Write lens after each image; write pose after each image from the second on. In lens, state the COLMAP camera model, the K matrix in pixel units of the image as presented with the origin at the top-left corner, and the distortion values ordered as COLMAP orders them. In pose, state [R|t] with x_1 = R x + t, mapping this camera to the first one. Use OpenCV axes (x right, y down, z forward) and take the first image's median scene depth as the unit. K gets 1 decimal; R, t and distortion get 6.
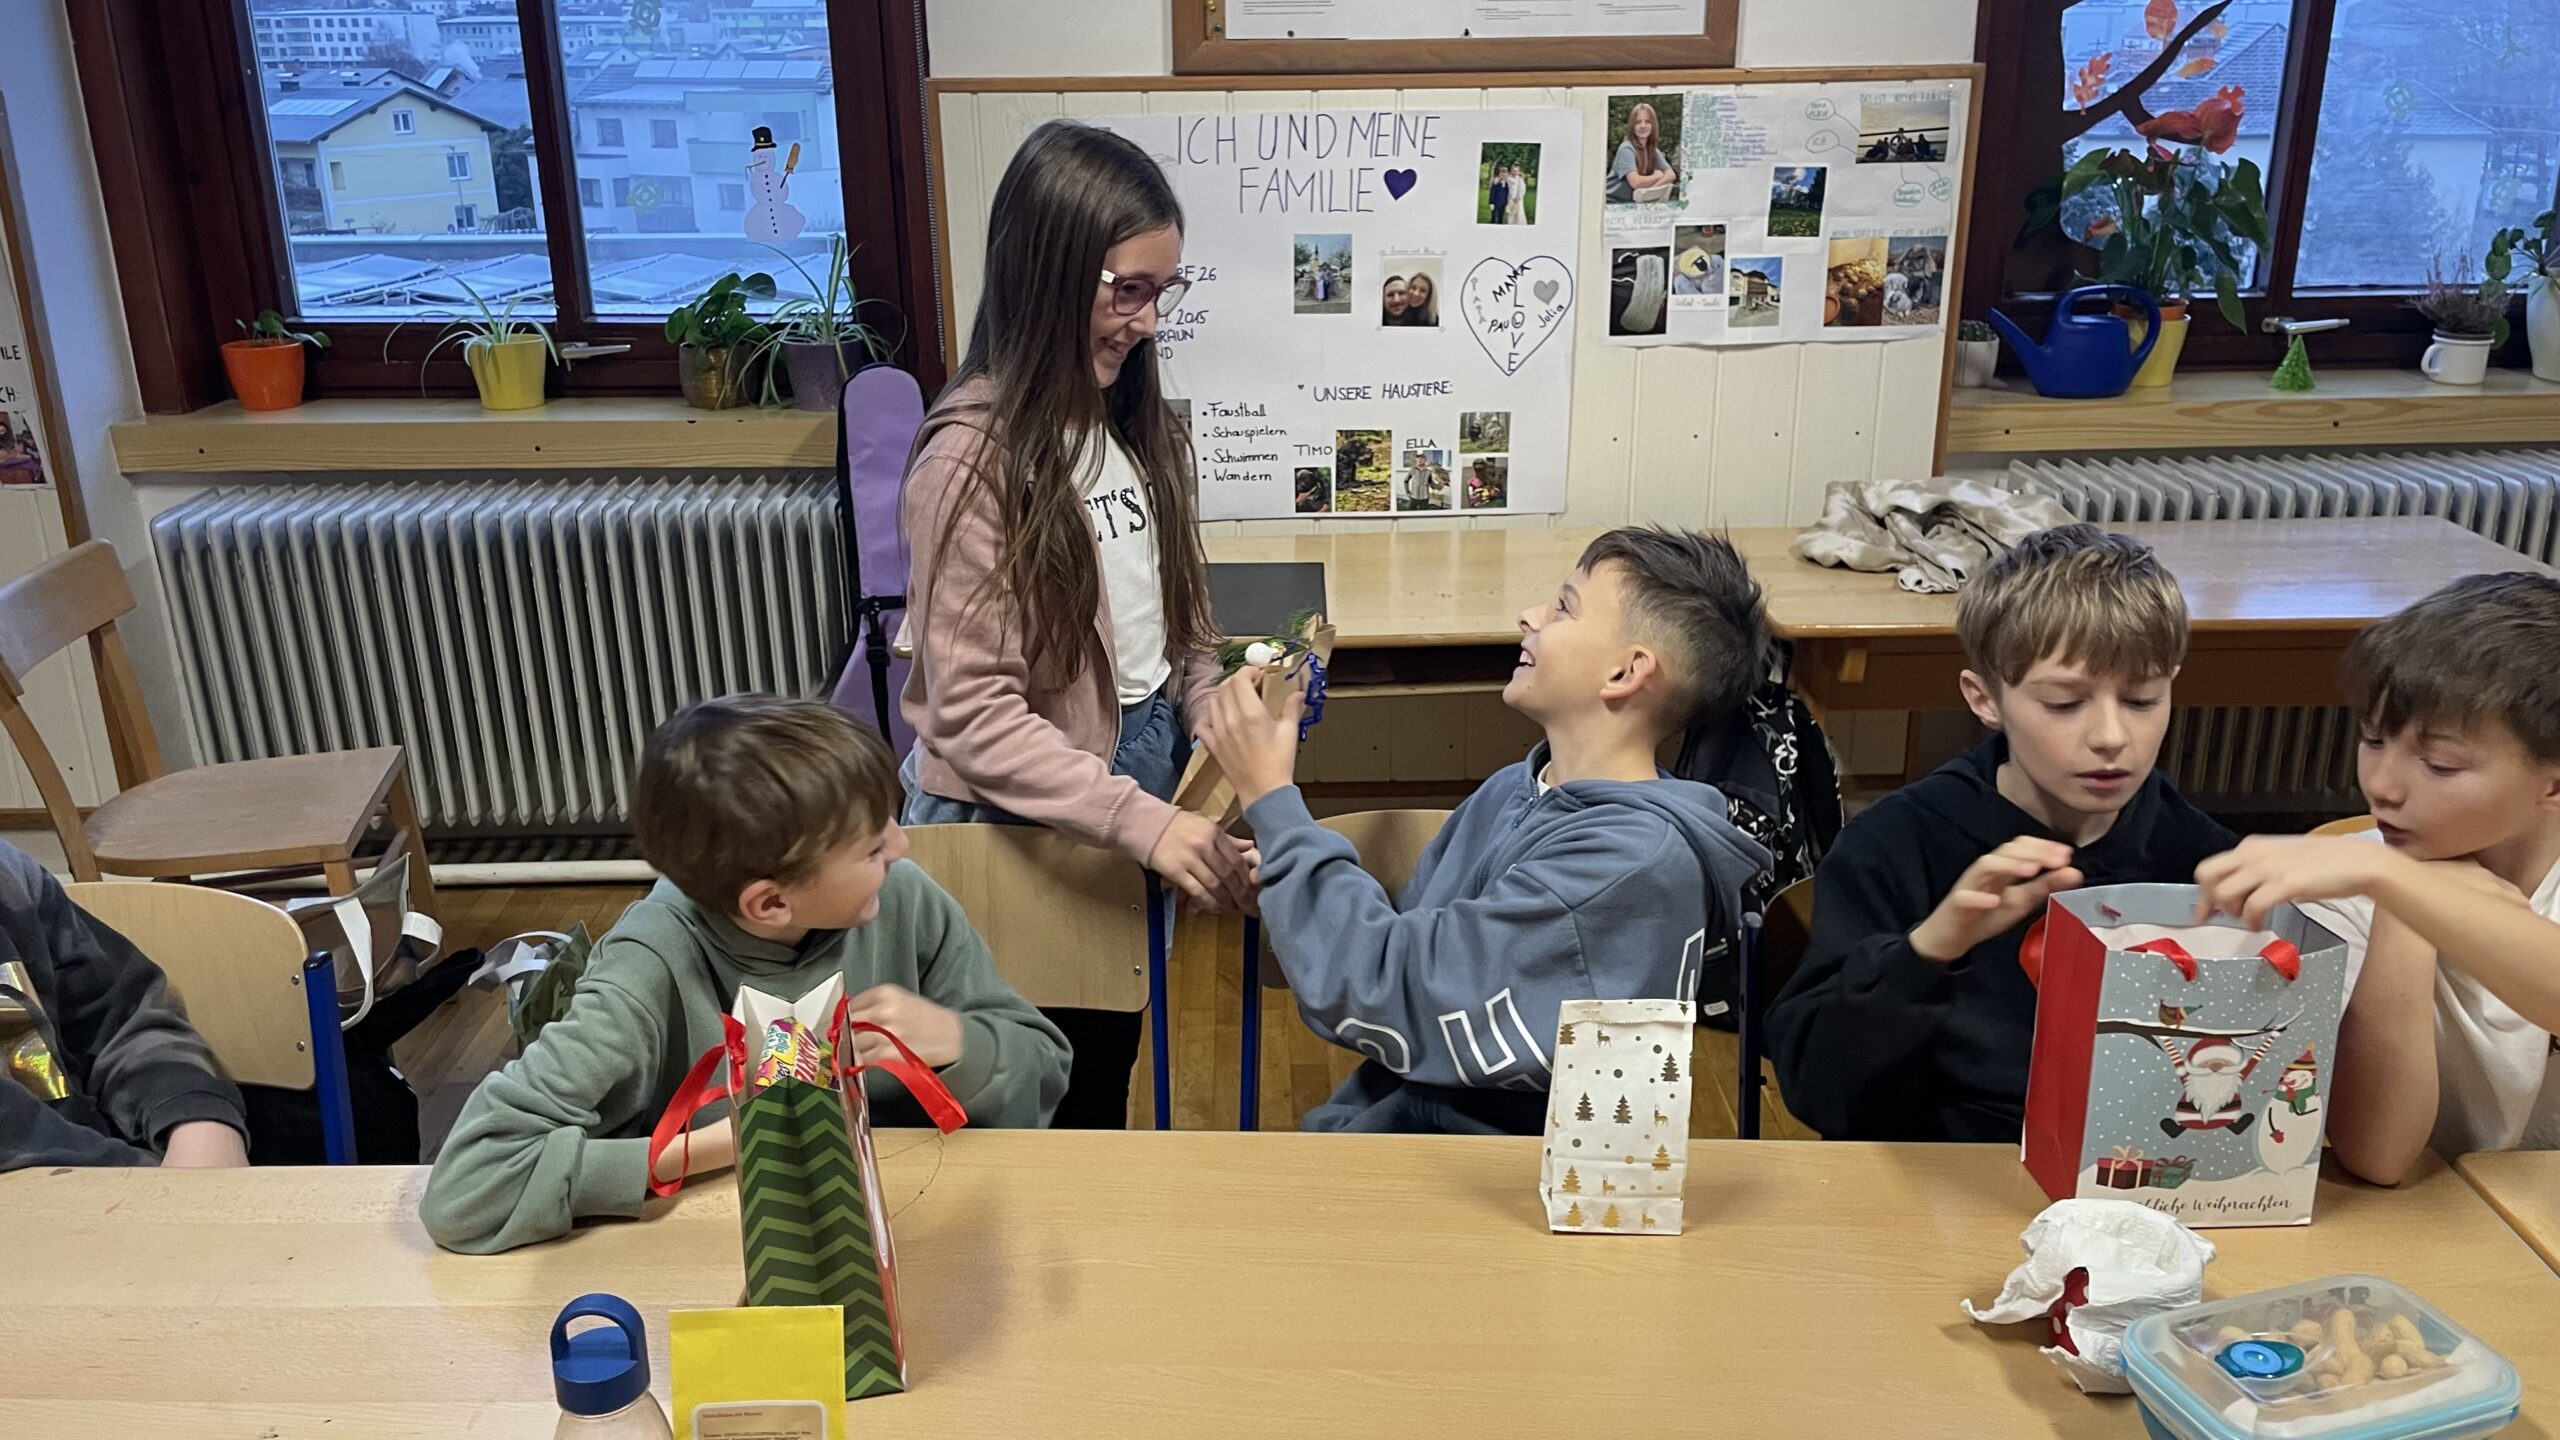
lens RADIAL K [[1977.1, 0, 1240.6], [0, 1977.1, 711.9], [0, 0, 1]] dist [0.117351, -0.155203]
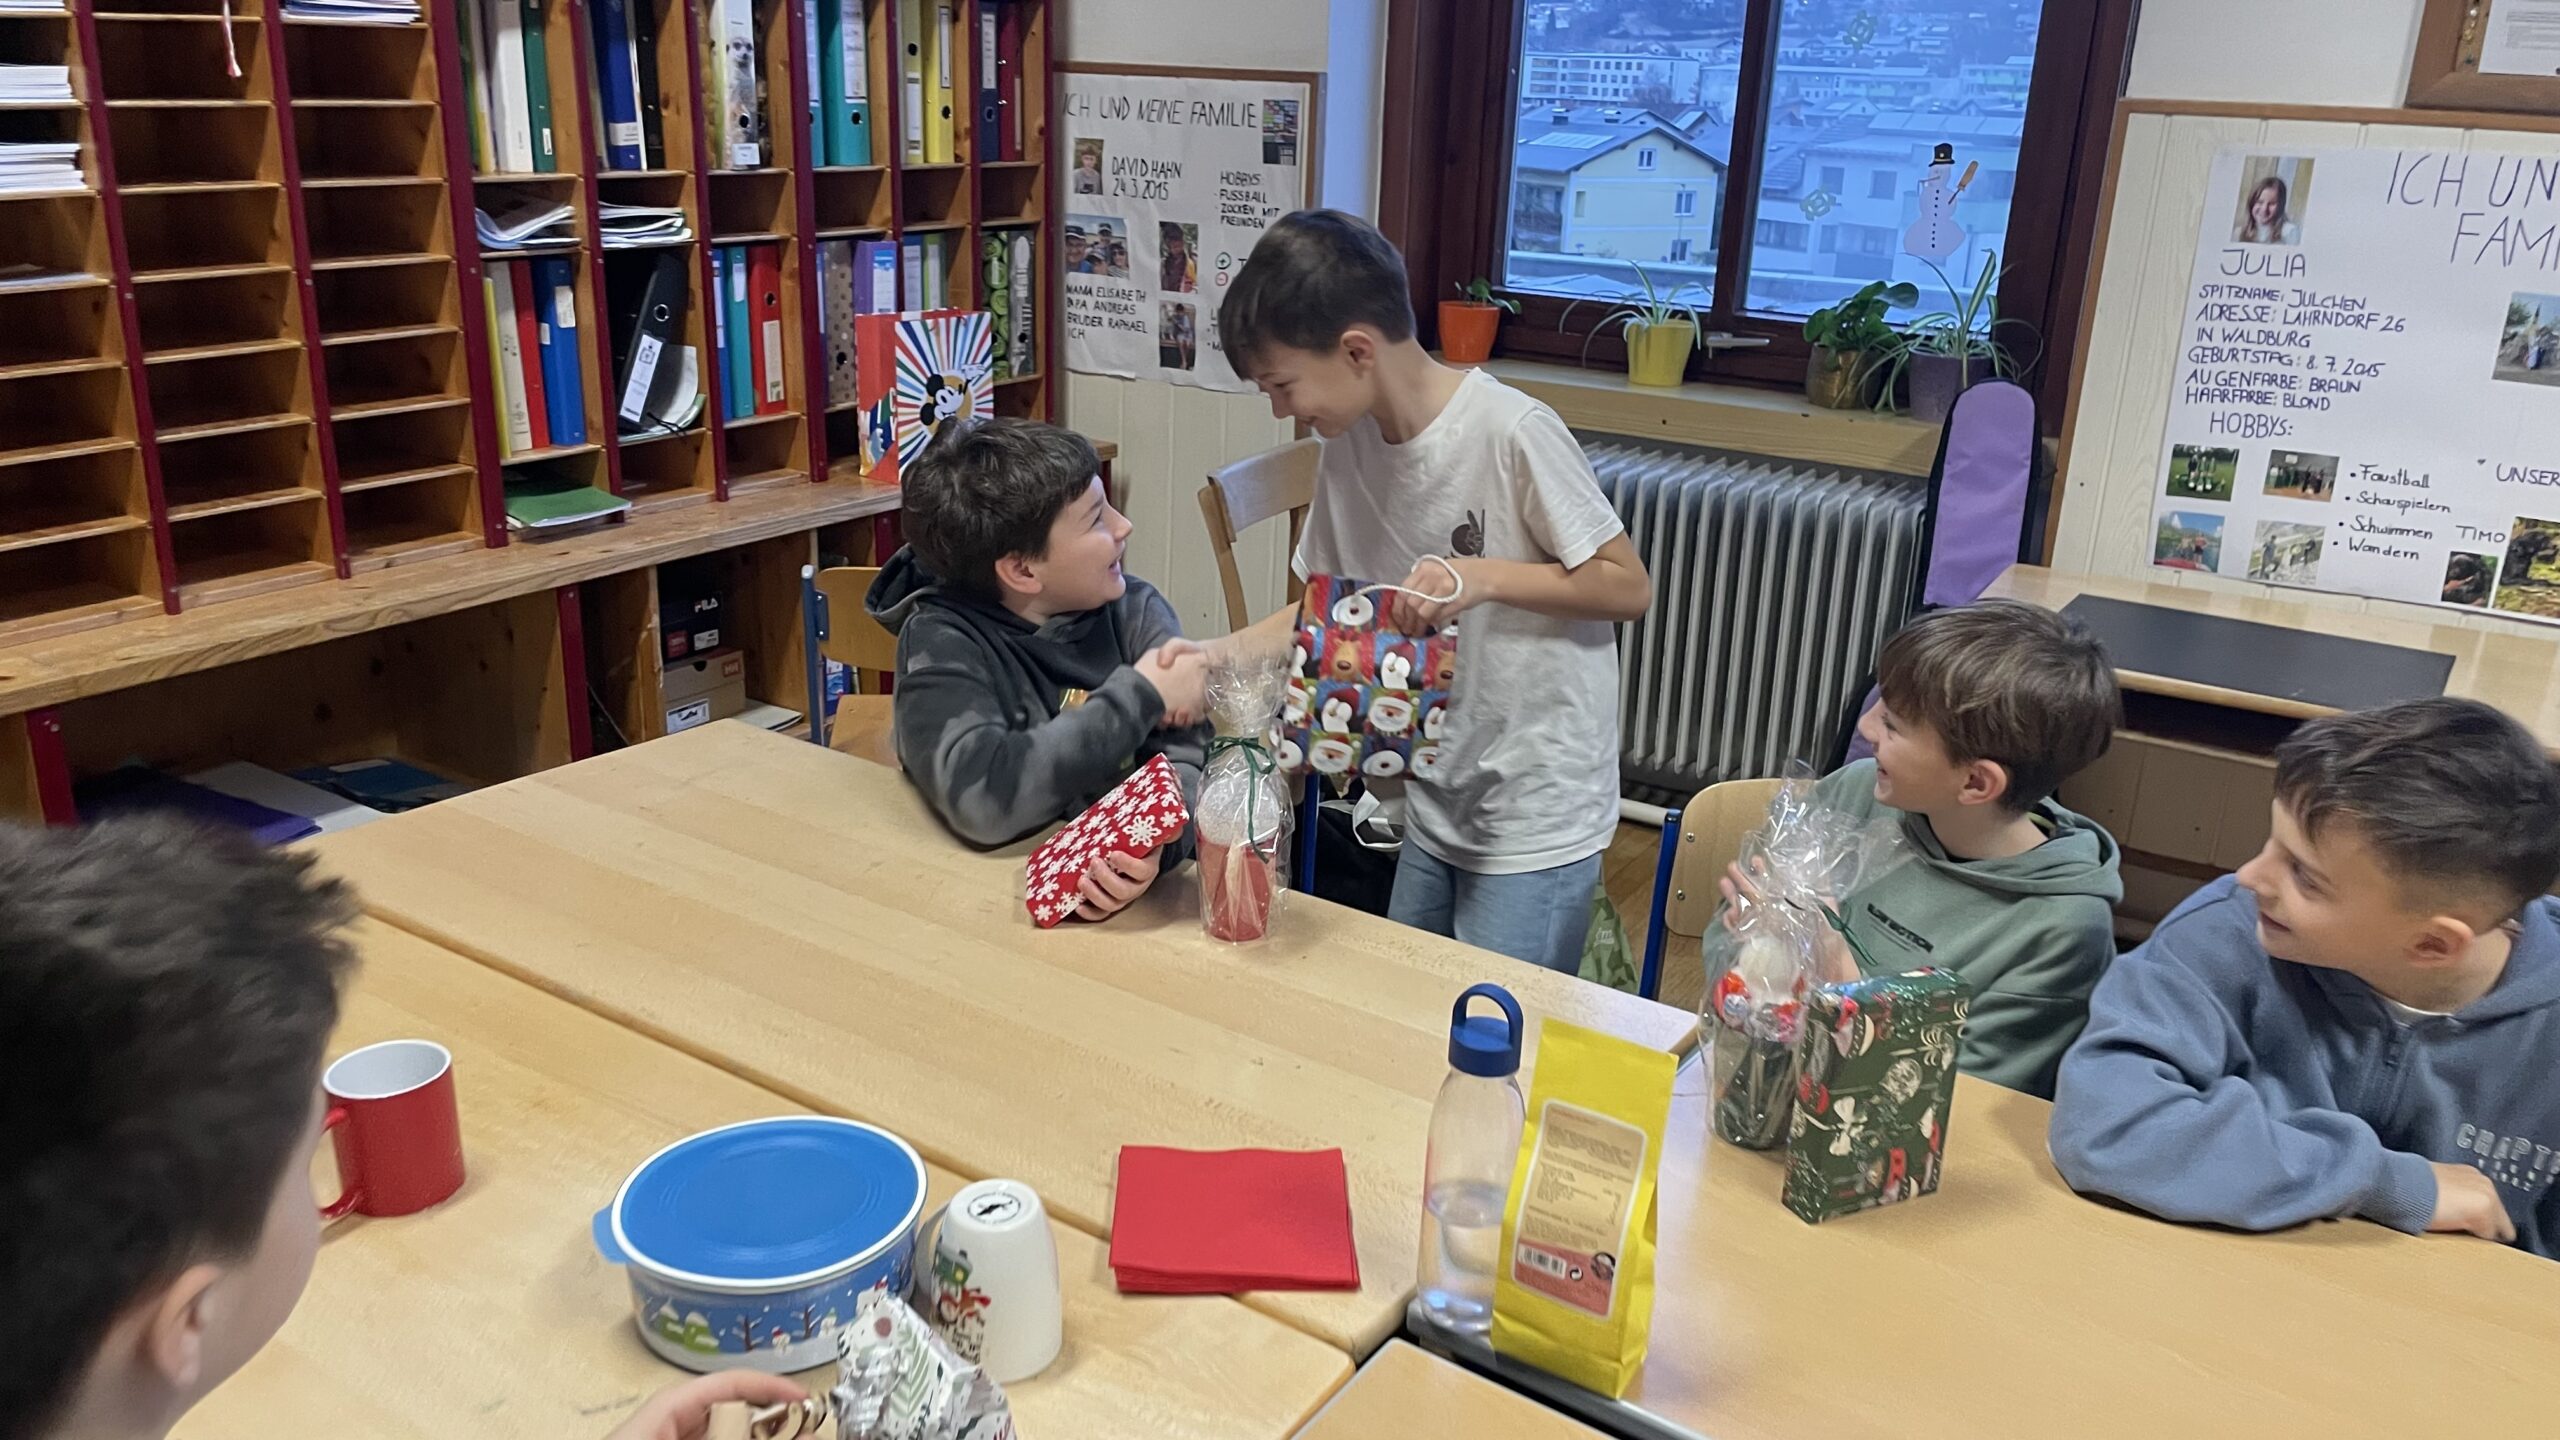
lens RADIAL K [[1921.9, 0, 1226.0], [0, 1921.9, 765.9], [0, 0, 1]] dist [0.074426, -0.085730]
pose [[0.830949, 0.228927, -0.507066, 0.036086], [-0.224202, 0.971924, 0.071389, 0.032534], [0.509172, 0.054365, 0.858946, -0.039108]]
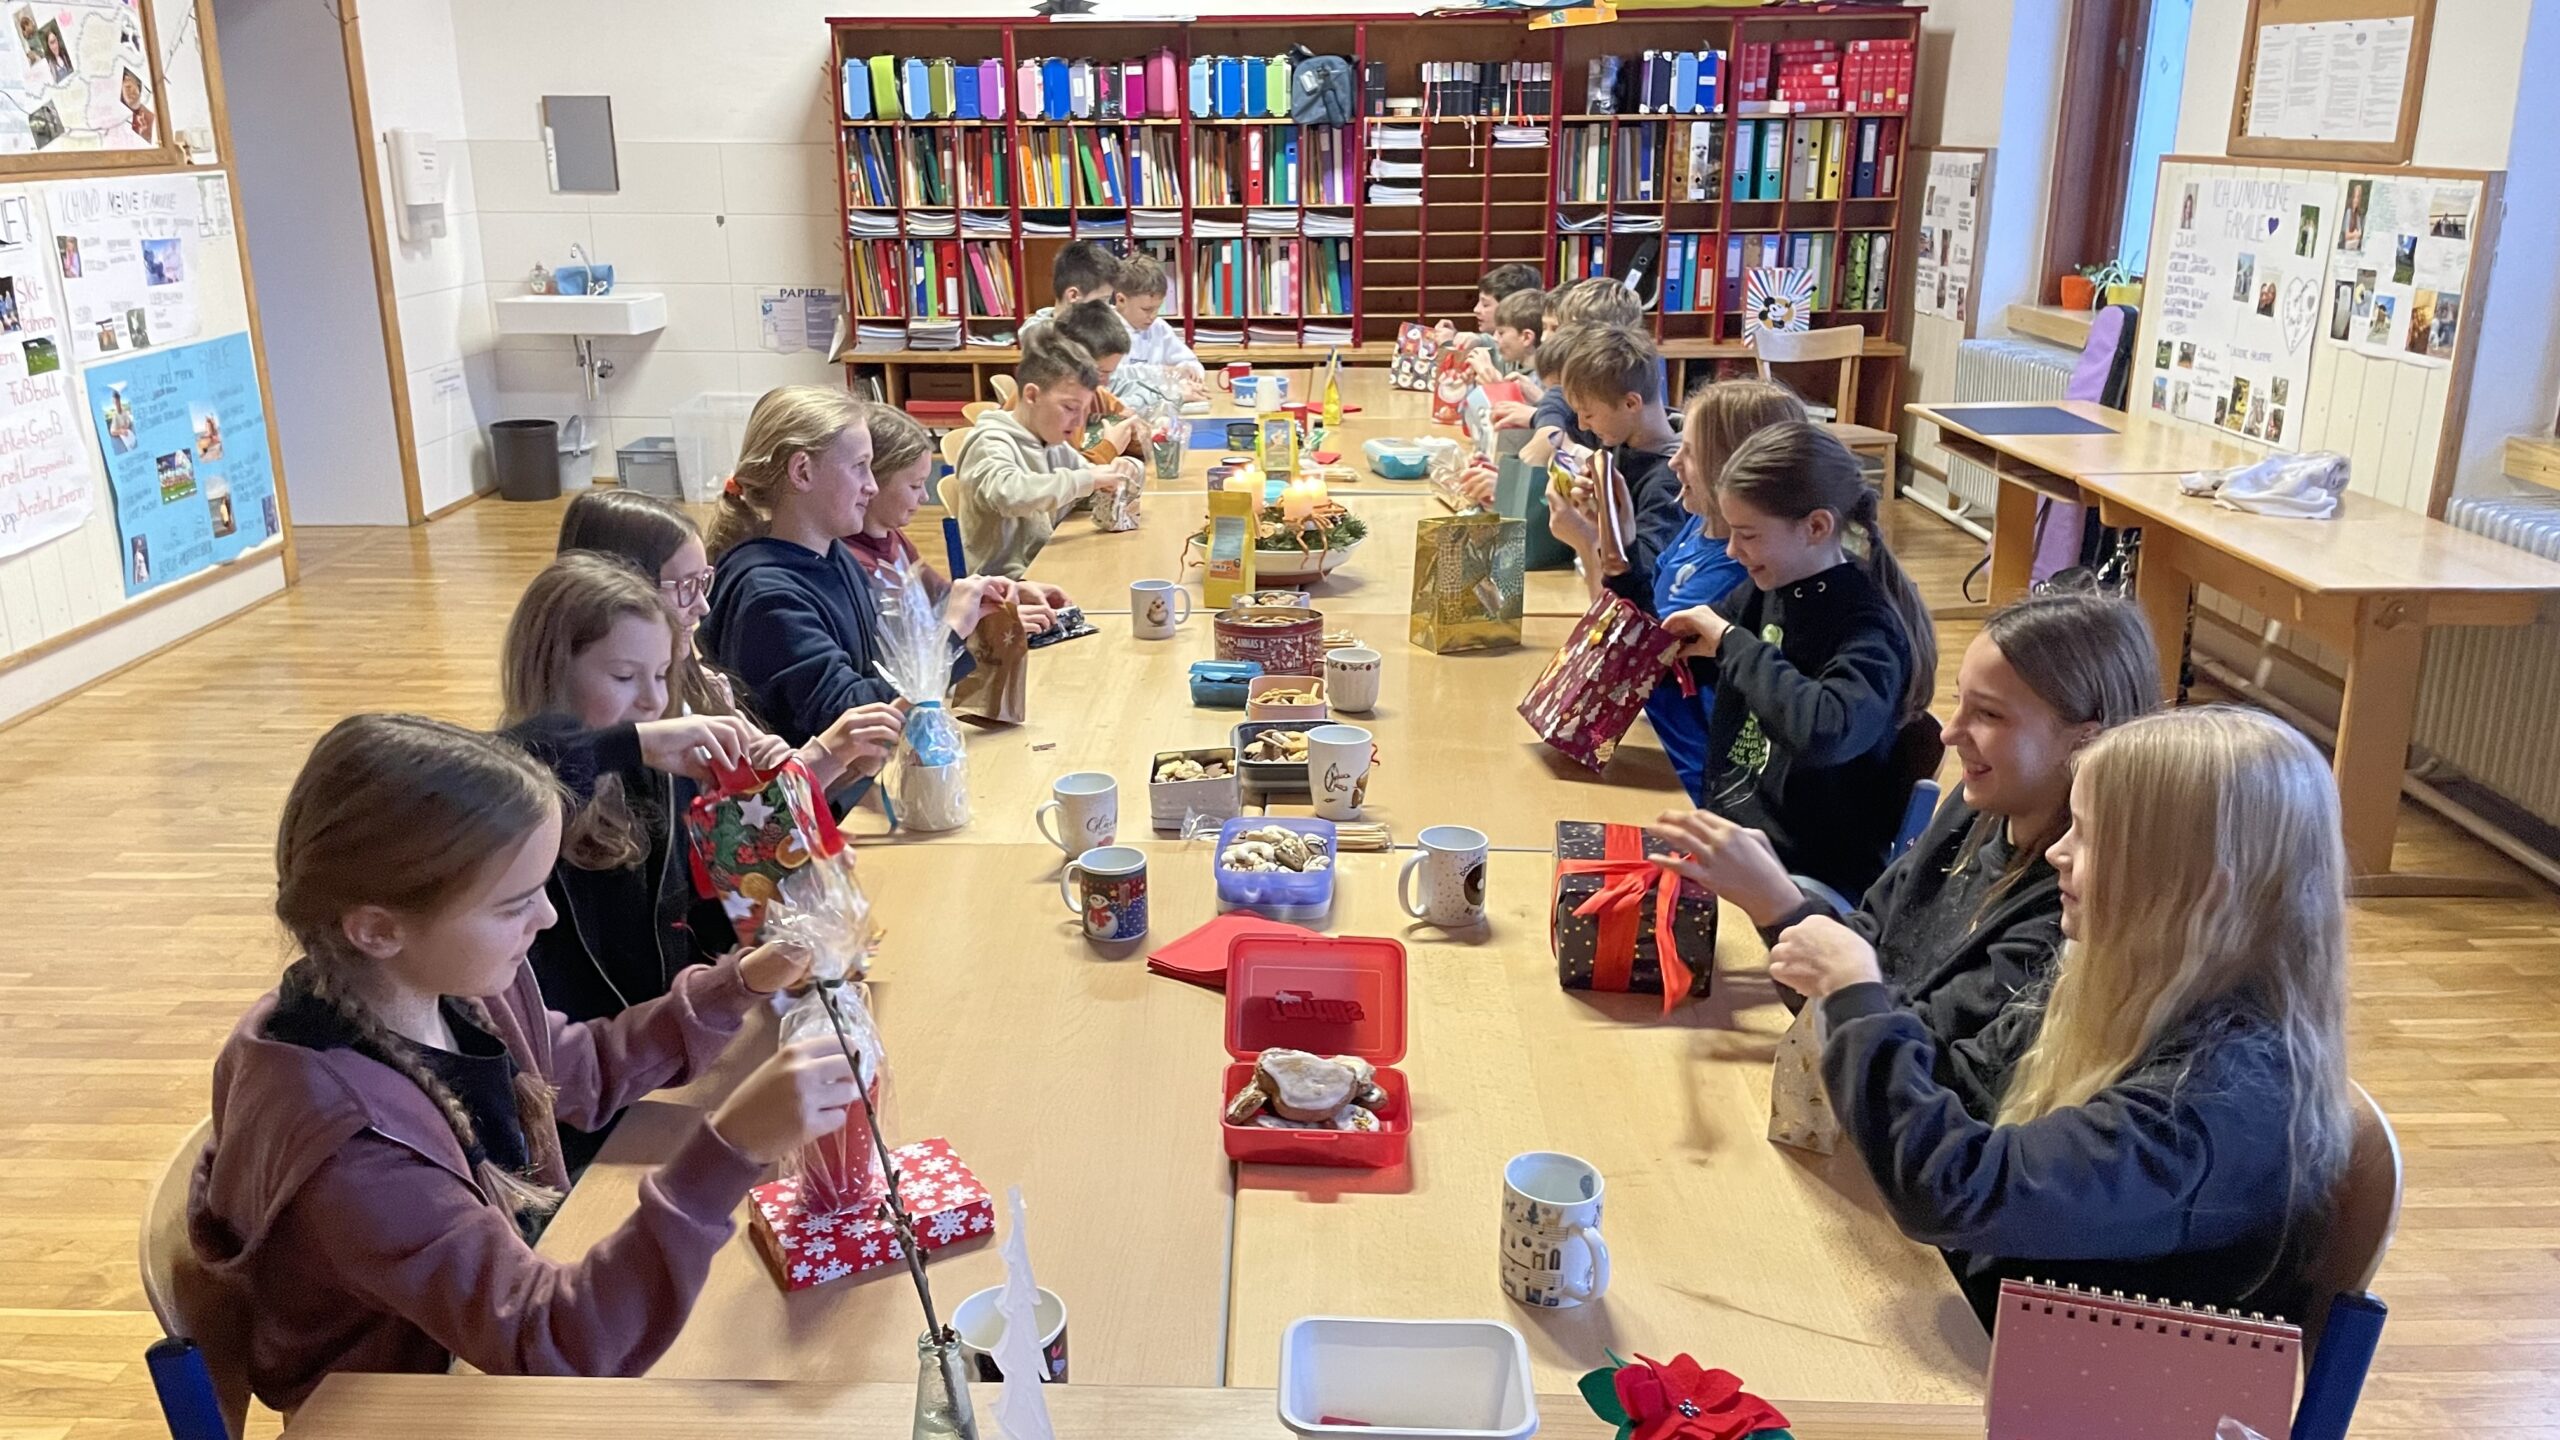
lens RADIAL K [[1977.1, 0, 1240.6], [0, 1977.1, 711.9], [0, 0, 1]] dist [0.117351, -0.155203]
pose [[-0.048380, 0.293622, -0.954696, 1.685480], [-0.325348, 0.899056, 0.292997, -0.111747], [0.944356, 0.324784, 0.052033, 0.239630]]
